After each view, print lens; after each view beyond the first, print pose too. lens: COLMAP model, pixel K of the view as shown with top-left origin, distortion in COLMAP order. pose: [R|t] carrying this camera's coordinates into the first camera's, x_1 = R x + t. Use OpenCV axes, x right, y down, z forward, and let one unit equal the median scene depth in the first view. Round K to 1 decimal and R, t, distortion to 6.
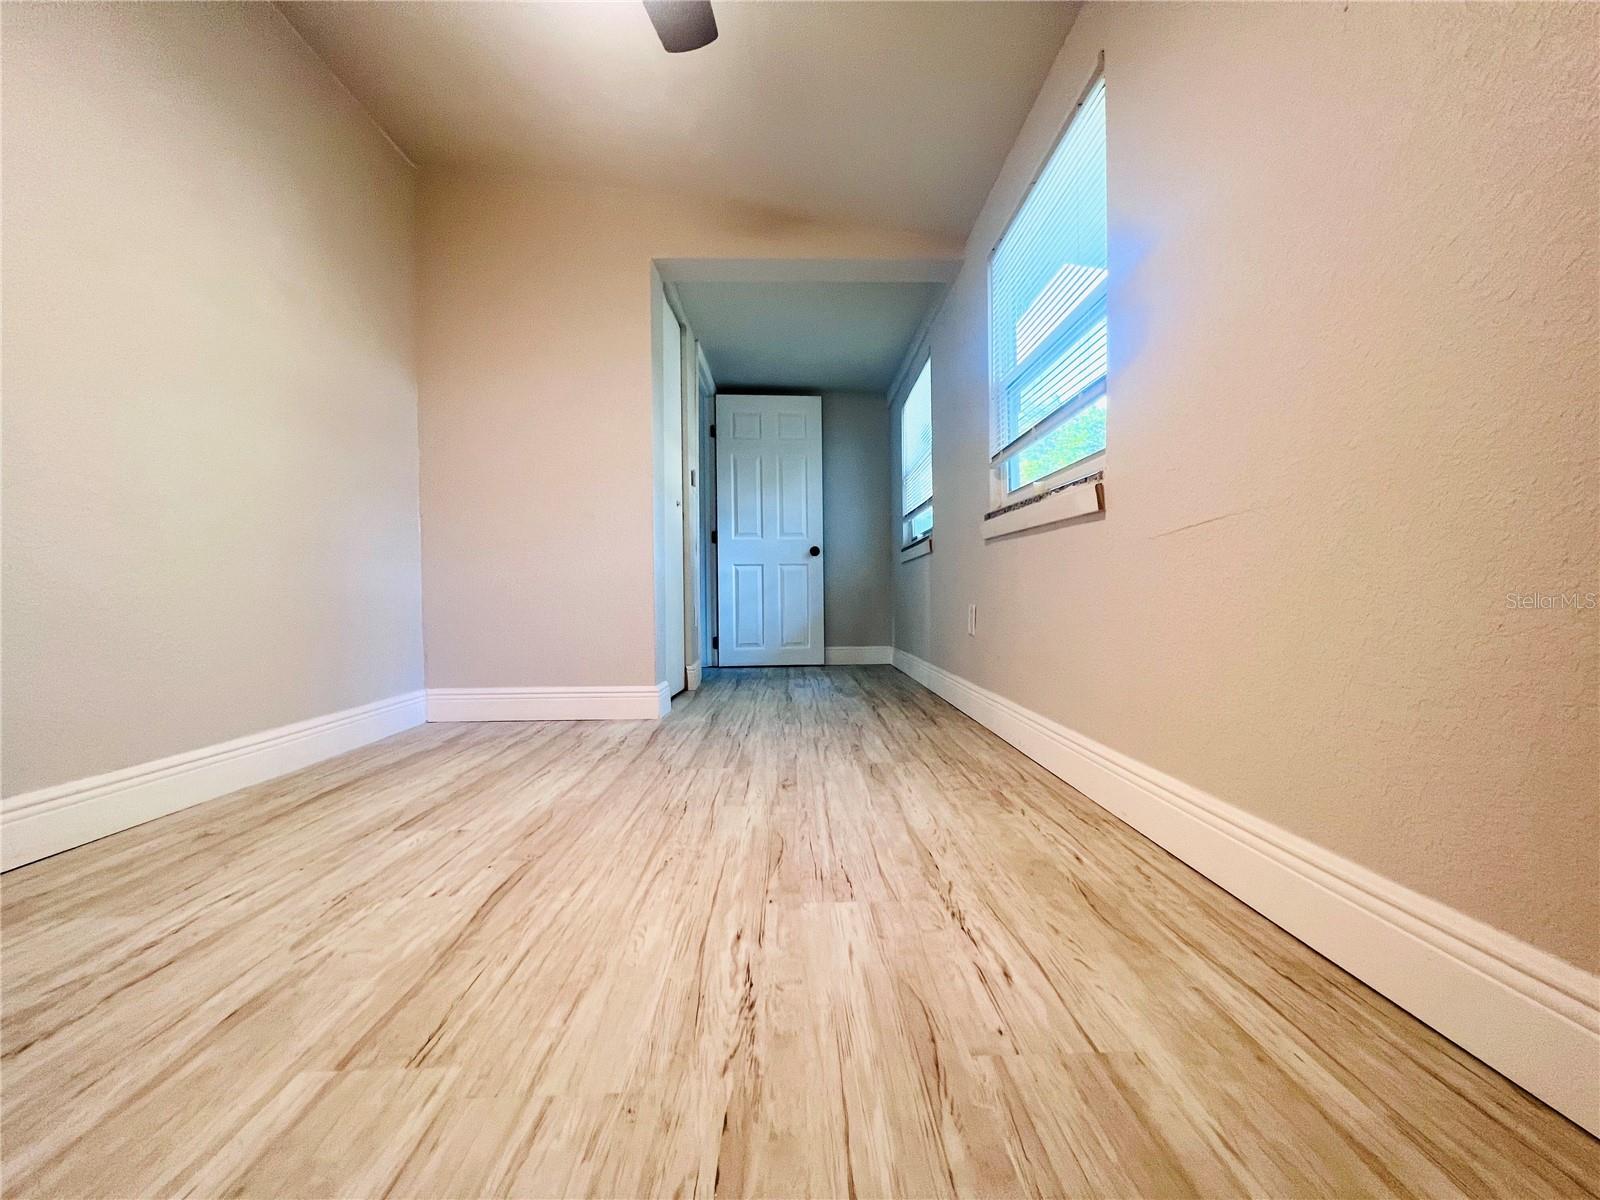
lens RADIAL K [[640.5, 0, 800.0], [0, 640.5, 600.0], [0, 0, 1]] dist [-0.000471, -0.000021]
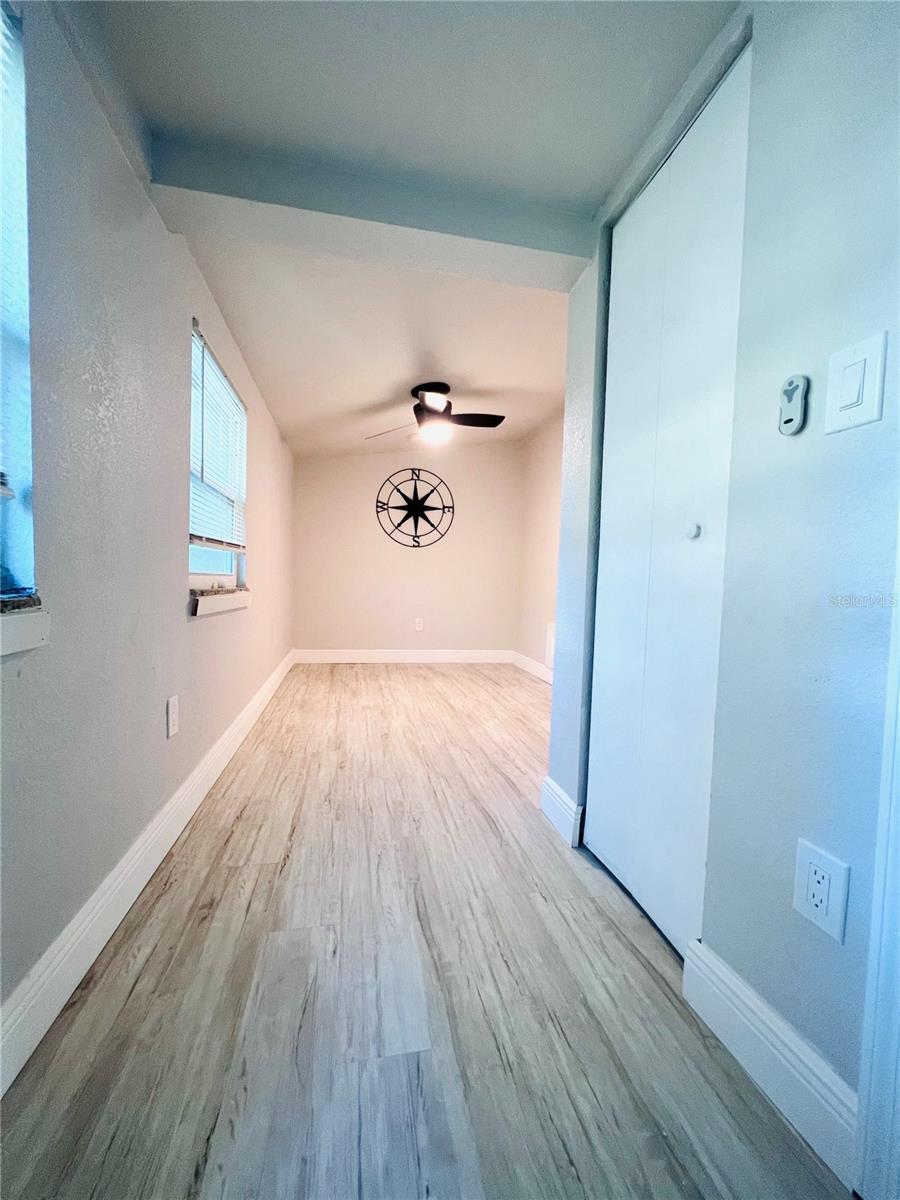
lens RADIAL K [[480.4, 0, 450.0], [0, 480.4, 600.0], [0, 0, 1]] dist [-0.000471, -0.000021]
pose [[-0.982336, -0.009106, -0.186904, 0.074109], [-0.018811, 0.998561, 0.050218, -0.249356], [0.186178, 0.052847, -0.981094, 2.738180]]
